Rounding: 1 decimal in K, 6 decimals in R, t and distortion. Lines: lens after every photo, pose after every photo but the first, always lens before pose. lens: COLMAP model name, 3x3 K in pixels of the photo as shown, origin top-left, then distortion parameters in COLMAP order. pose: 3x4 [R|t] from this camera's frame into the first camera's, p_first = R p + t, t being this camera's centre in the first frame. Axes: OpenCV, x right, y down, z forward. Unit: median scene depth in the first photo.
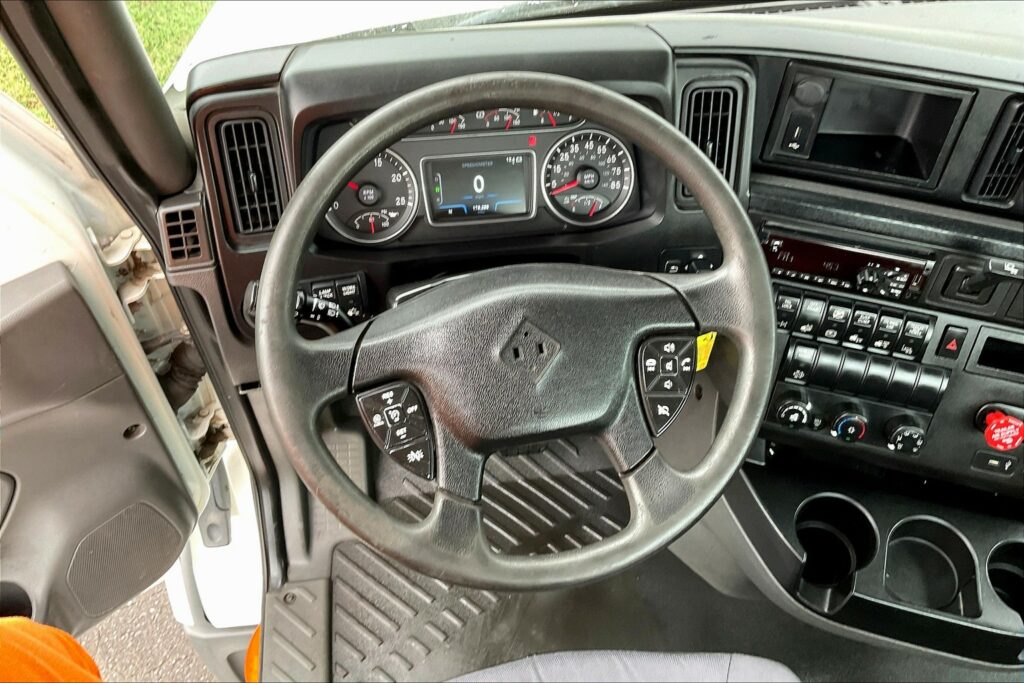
lens RADIAL K [[846.4, 0, 497.8], [0, 846.4, 339.8], [0, 0, 1]] dist [0.102992, -0.204000]
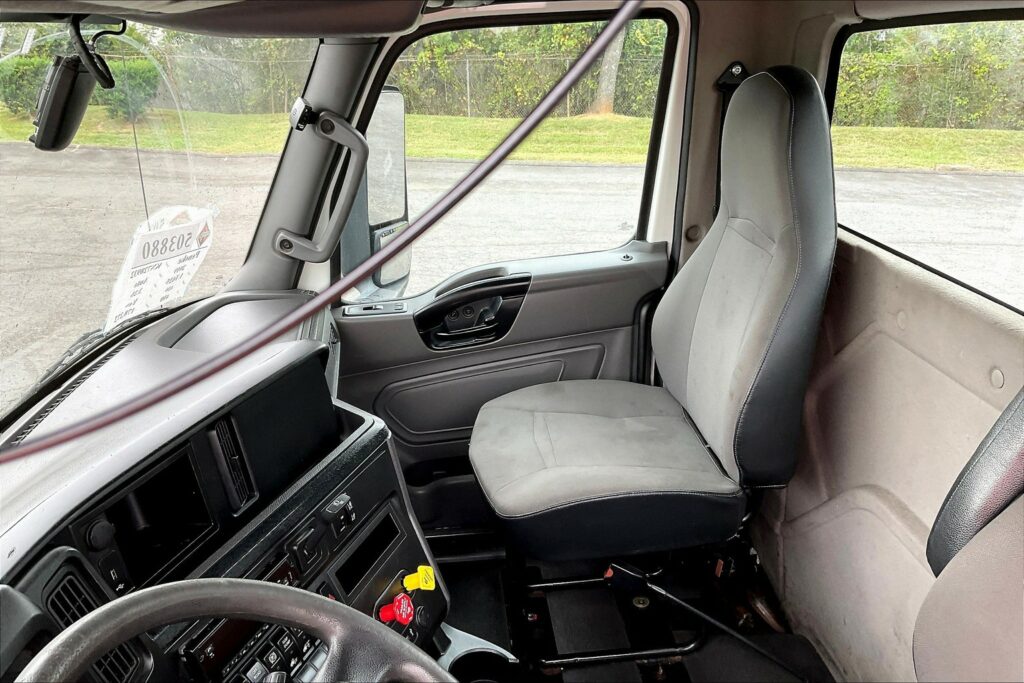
lens RADIAL K [[846.4, 0, 497.8], [0, 846.4, 339.8], [0, 0, 1]] dist [0.102992, -0.204000]
pose [[0.060972, -0.352043, 0.933996, -0.396886], [0.782049, 0.598300, 0.174460, -0.222732], [-0.620227, 0.719793, 0.311794, 0.250282]]
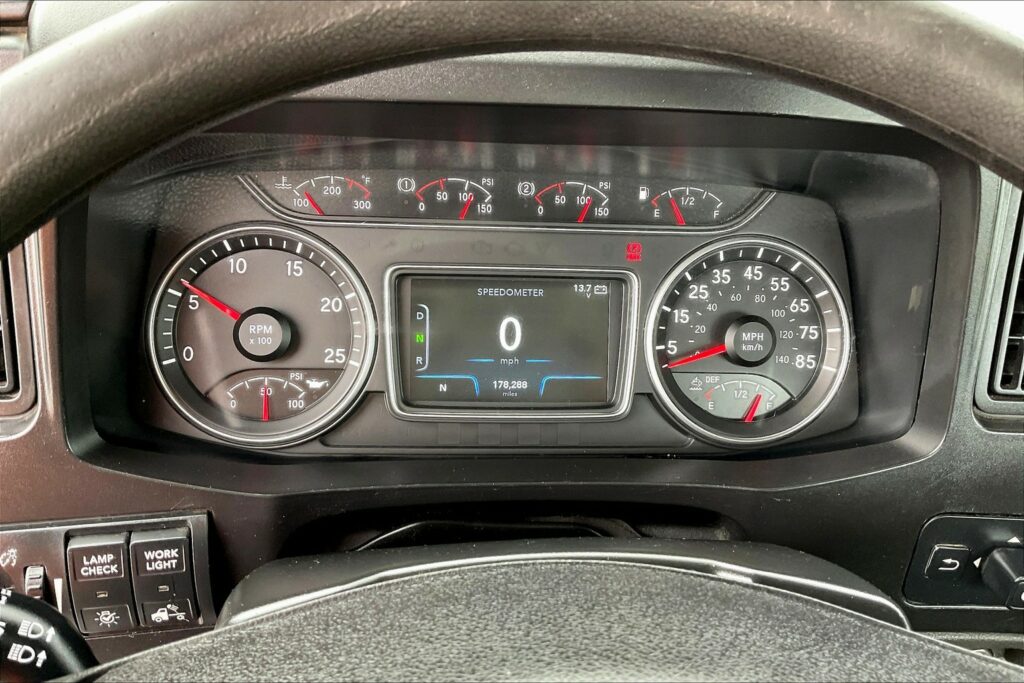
lens RADIAL K [[823.9, 0, 512.0], [0, 823.9, 341.5], [0, 0, 1]] dist [0.063021, -0.126603]
pose [[0.996563, 0.080904, -0.017819, -0.013117], [-0.082834, 0.970059, -0.228305, -0.077930], [-0.001185, 0.228997, 0.973426, 0.569385]]
